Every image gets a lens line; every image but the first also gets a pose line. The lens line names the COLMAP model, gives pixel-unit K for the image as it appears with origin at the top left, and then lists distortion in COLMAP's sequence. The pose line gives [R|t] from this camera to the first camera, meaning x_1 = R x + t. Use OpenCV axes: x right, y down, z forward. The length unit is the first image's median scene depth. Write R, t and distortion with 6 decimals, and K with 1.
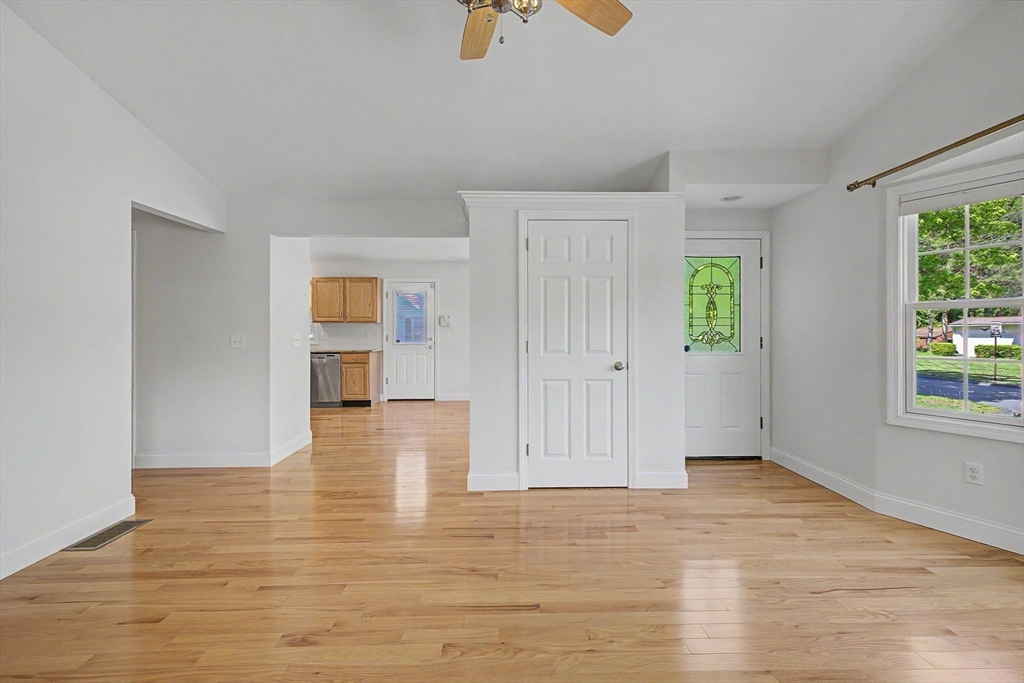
lens RADIAL K [[437.0, 0, 514.0], [0, 437.0, 333.0], [0, 0, 1]] dist [0.002016, 0.000124]
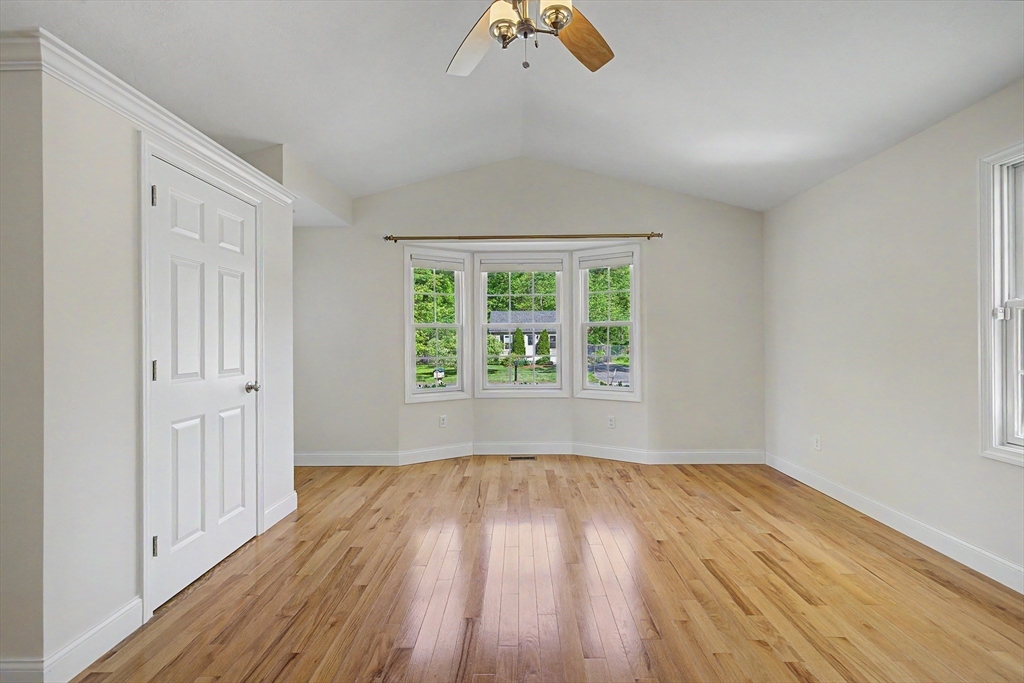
lens RADIAL K [[433.6, 0, 510.6], [0, 433.6, 329.1], [0, 0, 1]] dist [0.000253, 0.000067]
pose [[0.051343, 0.028576, 0.998272, -0.614830], [0.028551, 0.999140, -0.030069, 0.009970], [-0.998273, 0.030046, 0.050483, 0.562993]]
